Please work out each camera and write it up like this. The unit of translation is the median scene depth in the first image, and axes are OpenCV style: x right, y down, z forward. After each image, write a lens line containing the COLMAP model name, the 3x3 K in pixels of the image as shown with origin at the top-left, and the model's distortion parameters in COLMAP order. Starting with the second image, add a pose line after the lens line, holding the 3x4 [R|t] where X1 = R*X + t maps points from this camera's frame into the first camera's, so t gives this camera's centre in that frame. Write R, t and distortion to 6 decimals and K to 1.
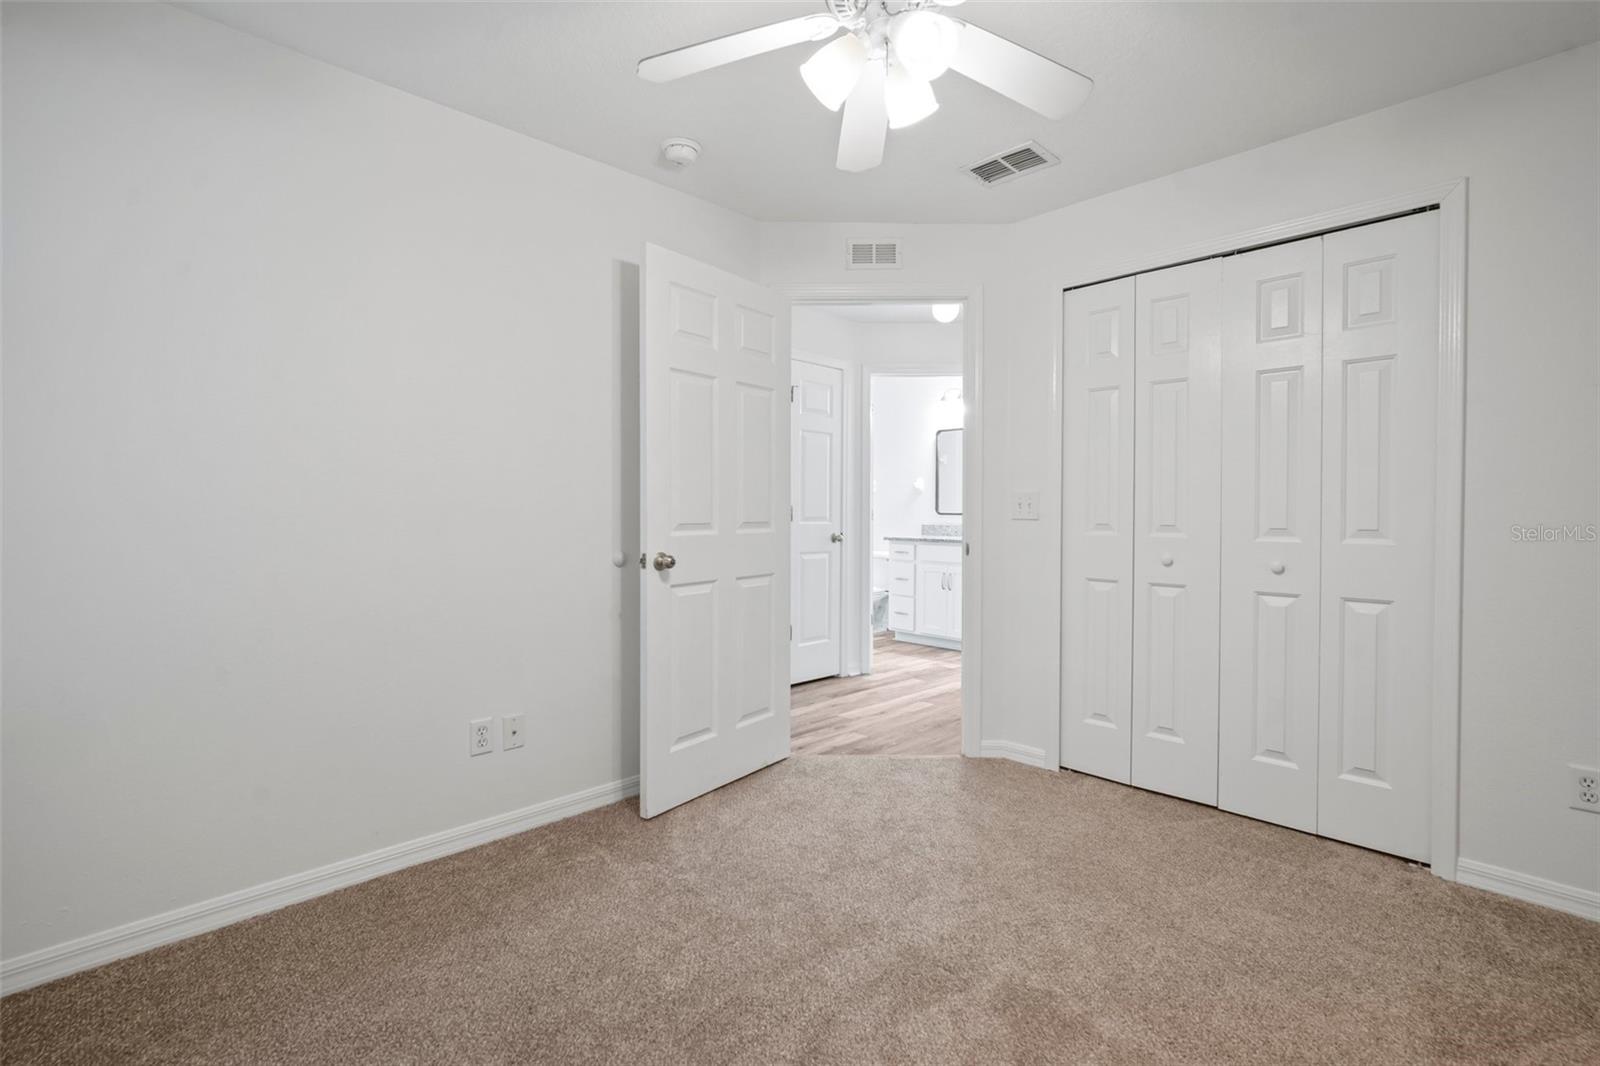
lens RADIAL K [[703.7, 0, 800.2], [0, 703.7, 516.6], [0, 0, 1]] dist [-0.013879, 0.004568]
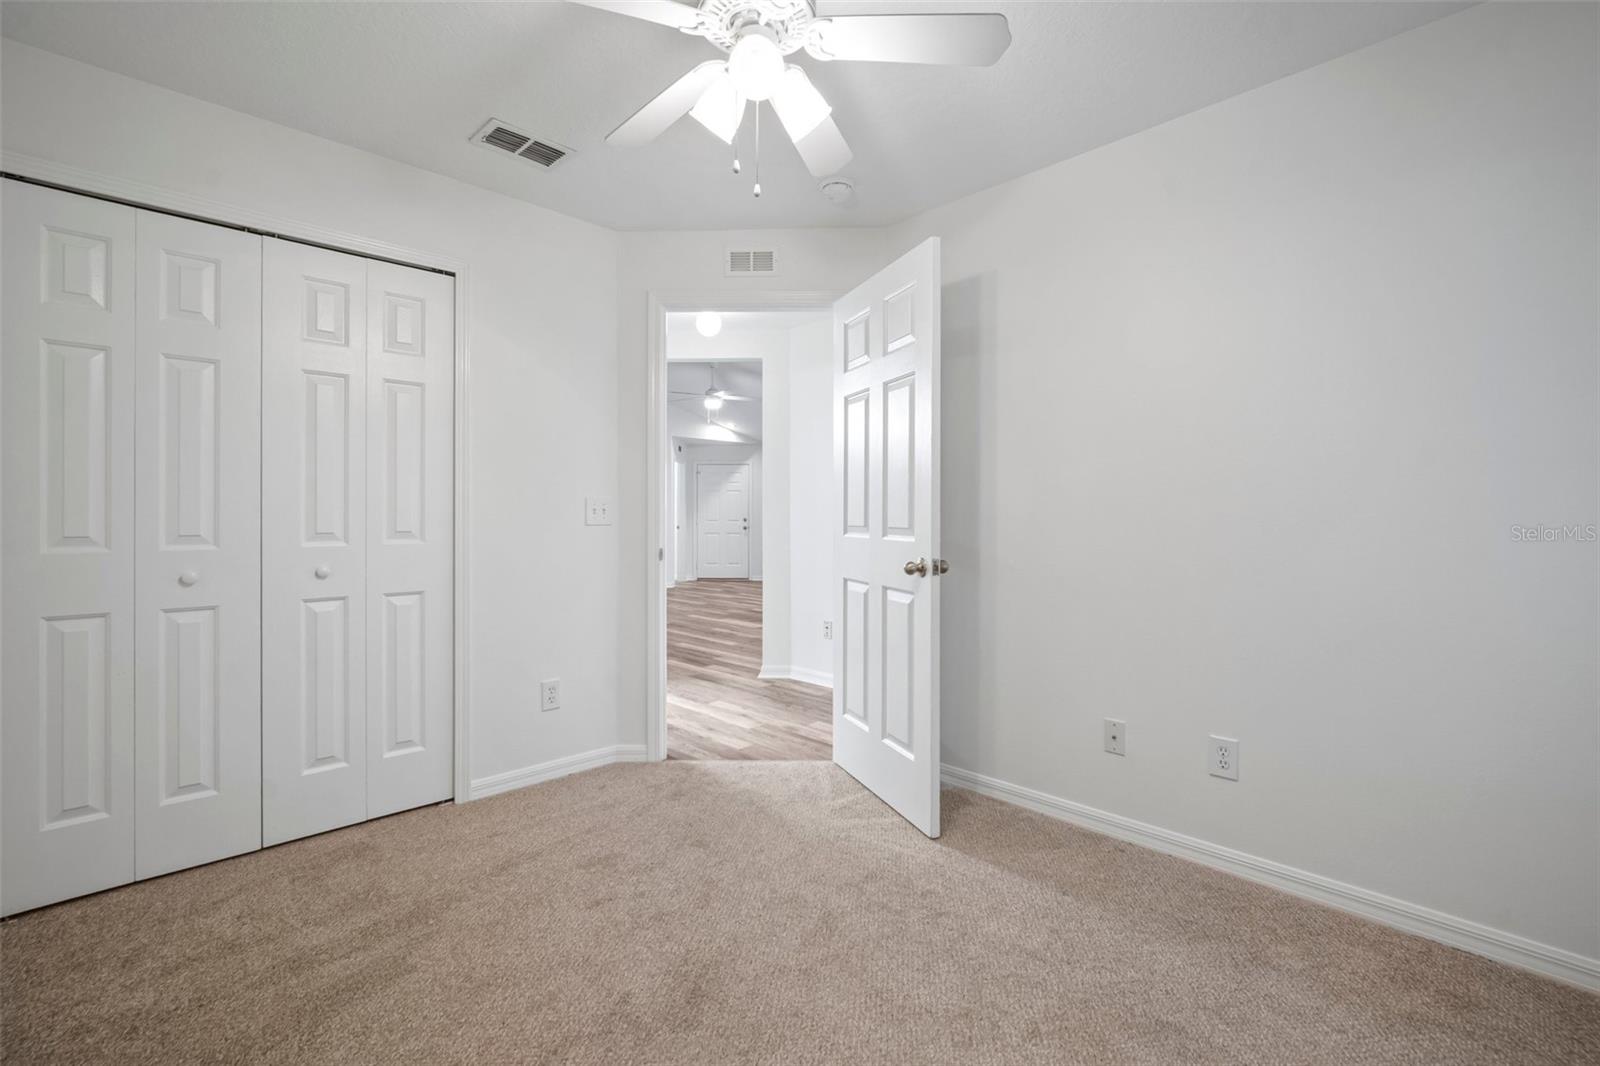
lens RADIAL K [[703.7, 0, 800.2], [0, 703.7, 516.6], [0, 0, 1]] dist [-0.013879, 0.004568]
pose [[0.032718, -0.001737, 0.999463, -0.610939], [0.008146, 0.999966, 0.001471, -0.005215], [-0.999431, 0.008094, 0.032731, 0.606195]]
